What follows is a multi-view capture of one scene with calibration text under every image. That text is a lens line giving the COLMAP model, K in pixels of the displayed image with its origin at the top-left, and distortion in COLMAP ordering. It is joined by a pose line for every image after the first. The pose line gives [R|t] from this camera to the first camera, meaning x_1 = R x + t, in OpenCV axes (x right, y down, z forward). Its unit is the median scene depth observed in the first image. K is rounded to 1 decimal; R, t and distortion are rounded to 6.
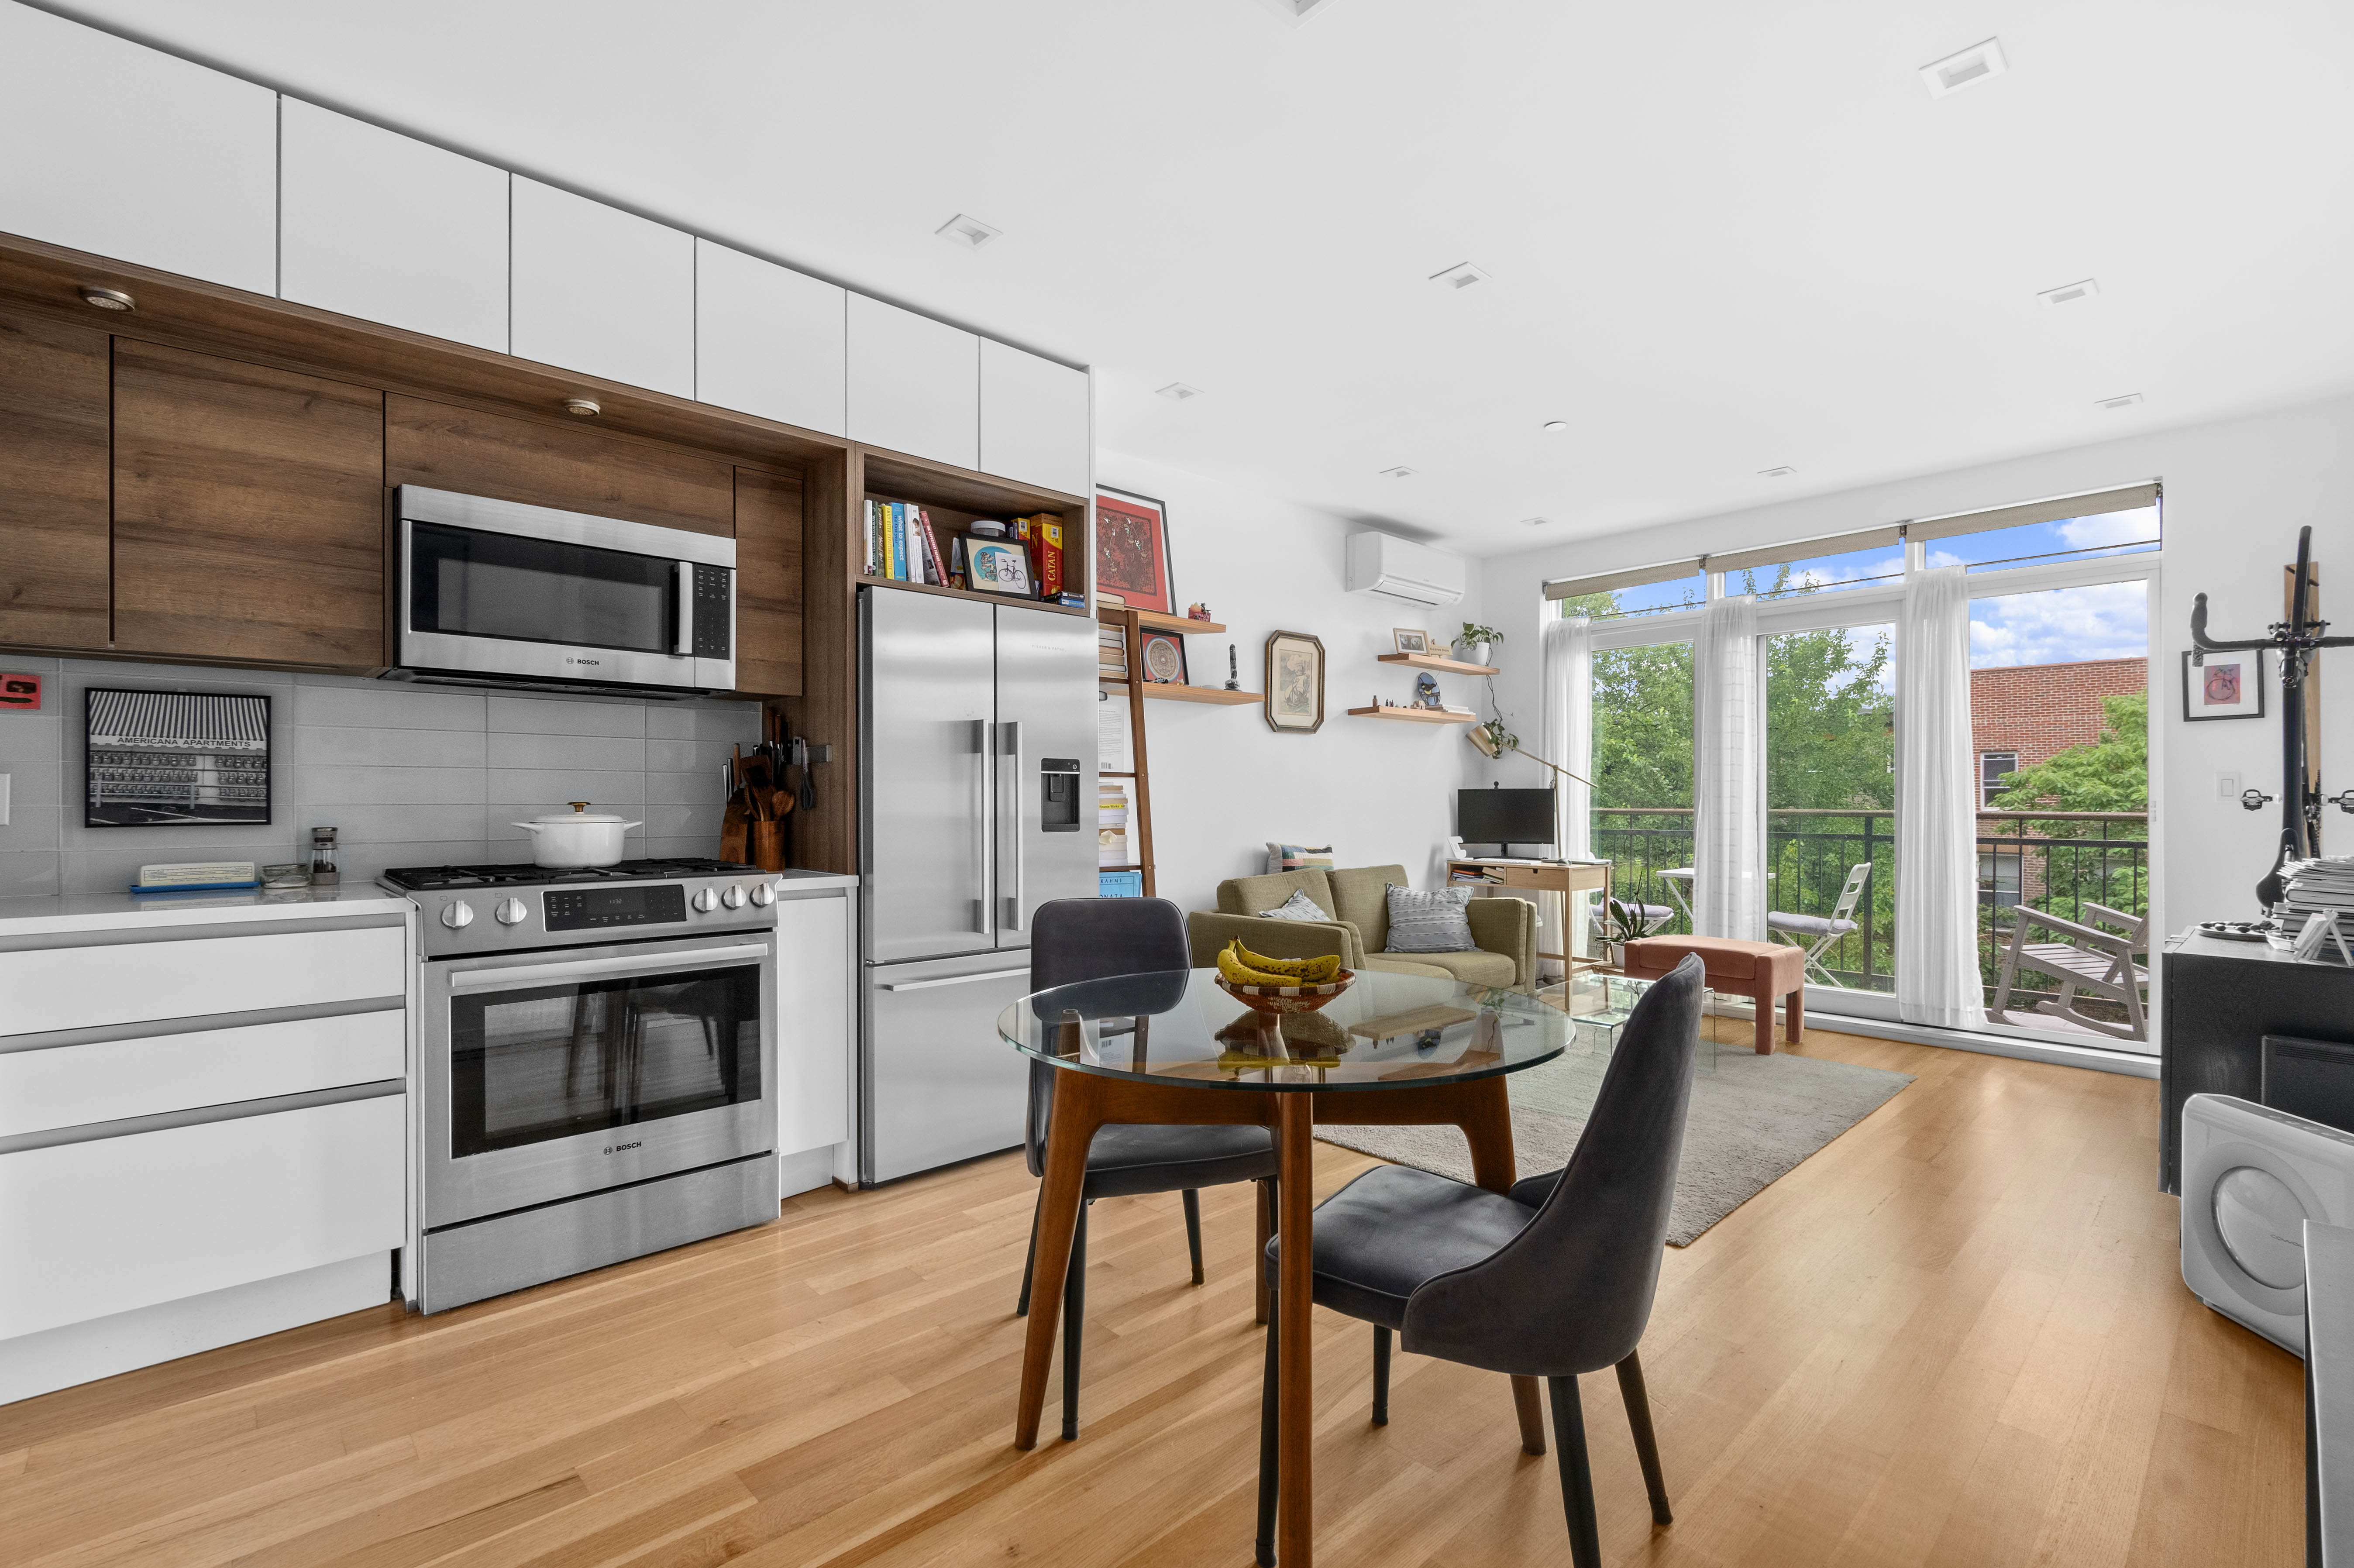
lens RADIAL K [[1060.0, 0, 1216.1], [0, 1060.0, 824.0], [0, 0, 1]] dist [-0.000439, -0.001164]
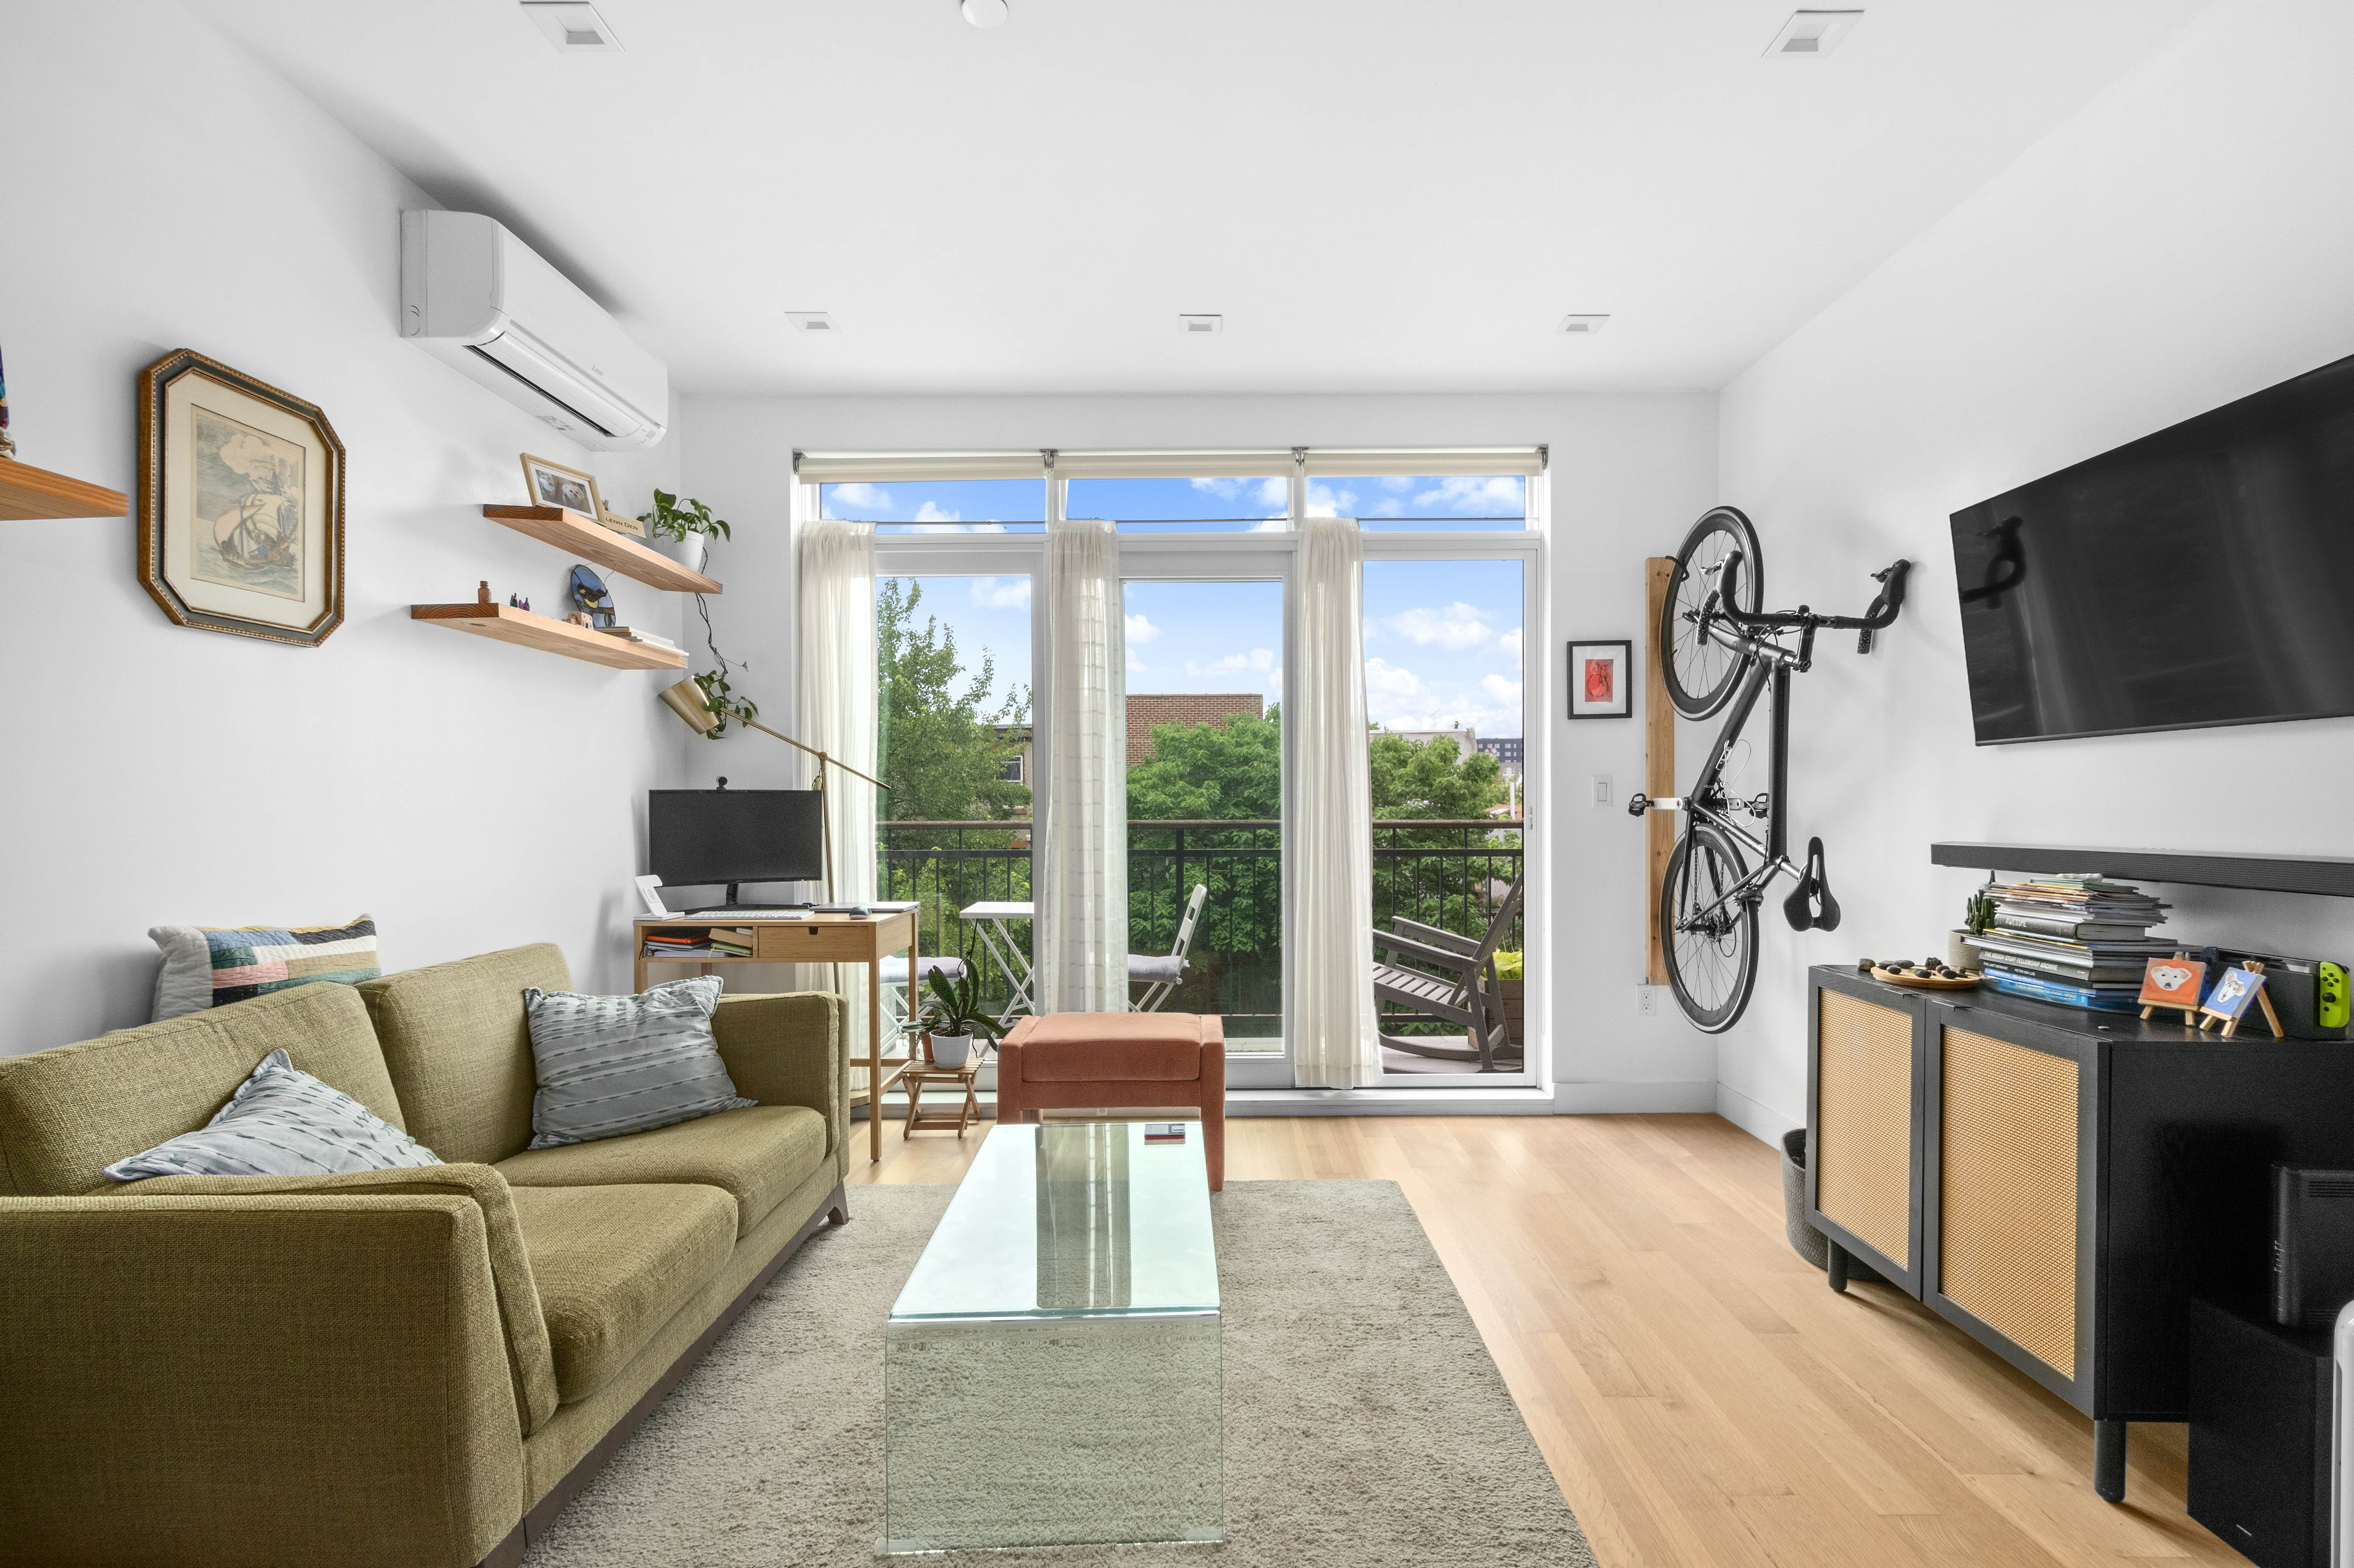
lens RADIAL K [[1060.0, 0, 1216.1], [0, 1060.0, 824.0], [0, 0, 1]] dist [-0.000439, -0.001164]
pose [[0.687952, -0.012689, 0.725645, 0.035937], [0.020967, 0.999777, -0.002395, -0.008952], [-0.725453, 0.016862, 0.688065, 0.486484]]
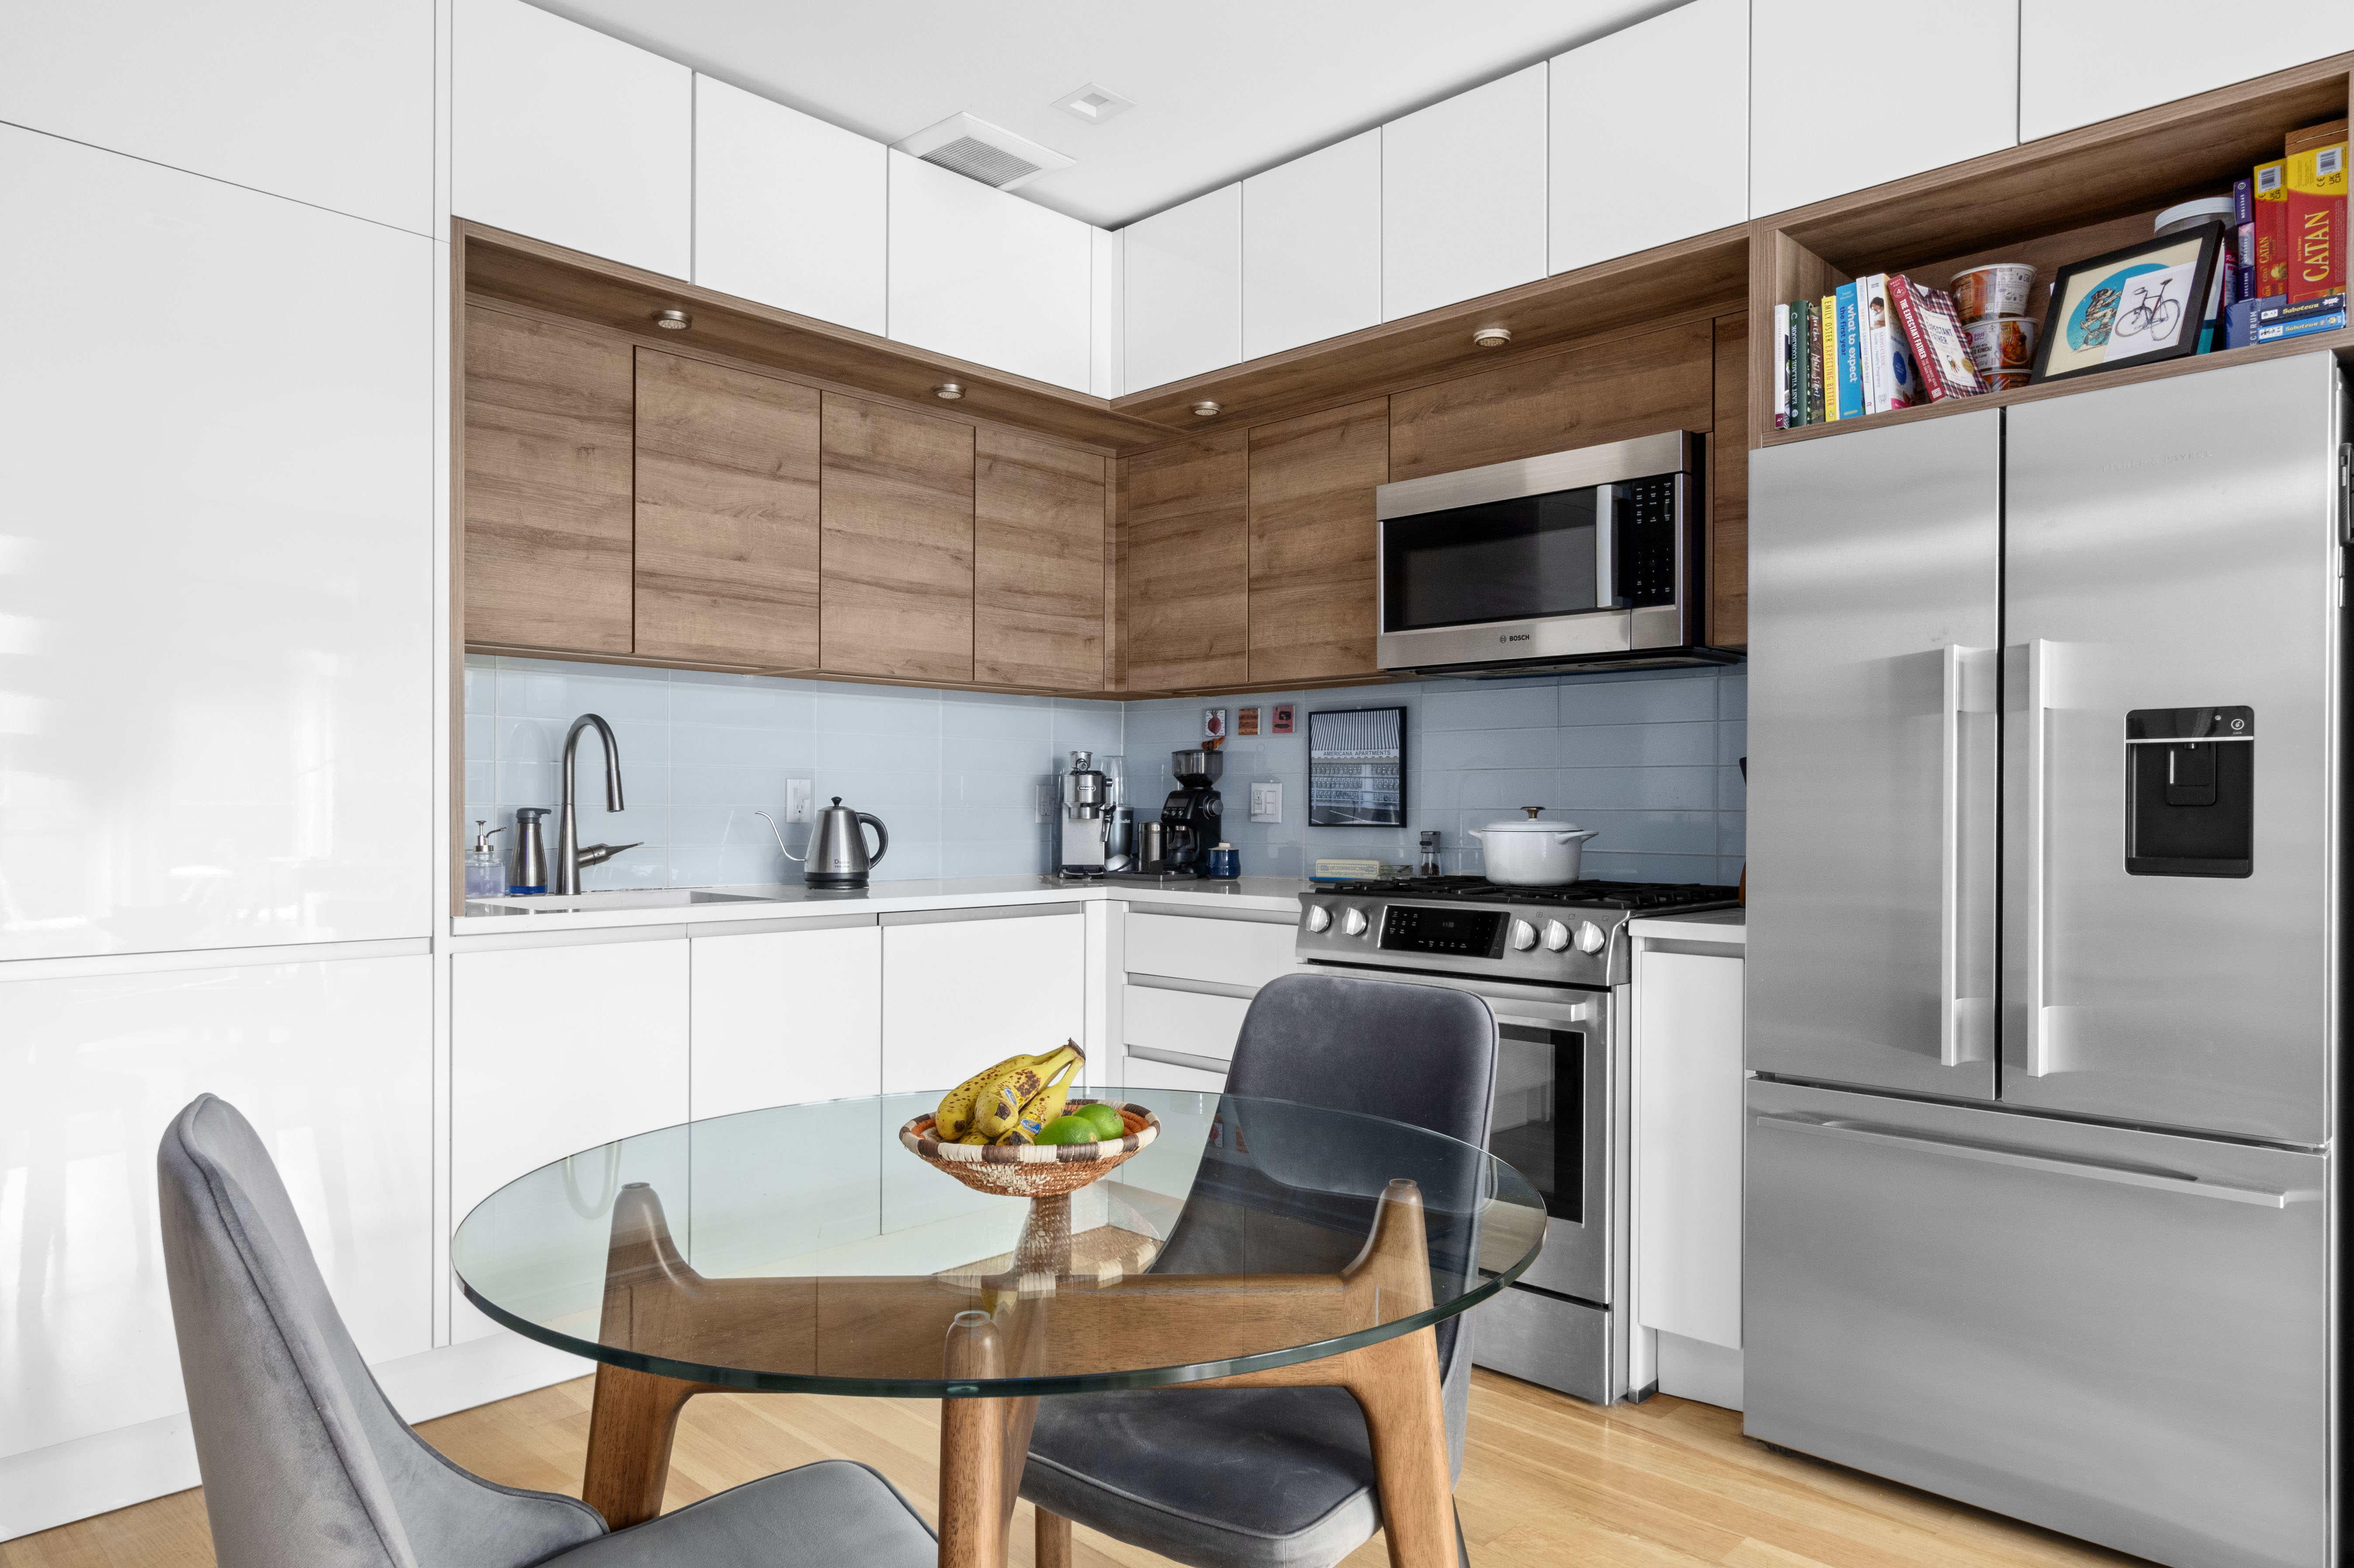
lens RADIAL K [[1451.7, 0, 1173.8], [0, 1451.7, 820.1], [0, 0, 1]] dist [0.005705, 0.001379]
pose [[0.036409, 0.010054, -0.999286, 0.286019], [-0.023572, 0.999680, 0.009199, -0.007467], [0.999059, 0.023220, 0.036634, 0.370649]]
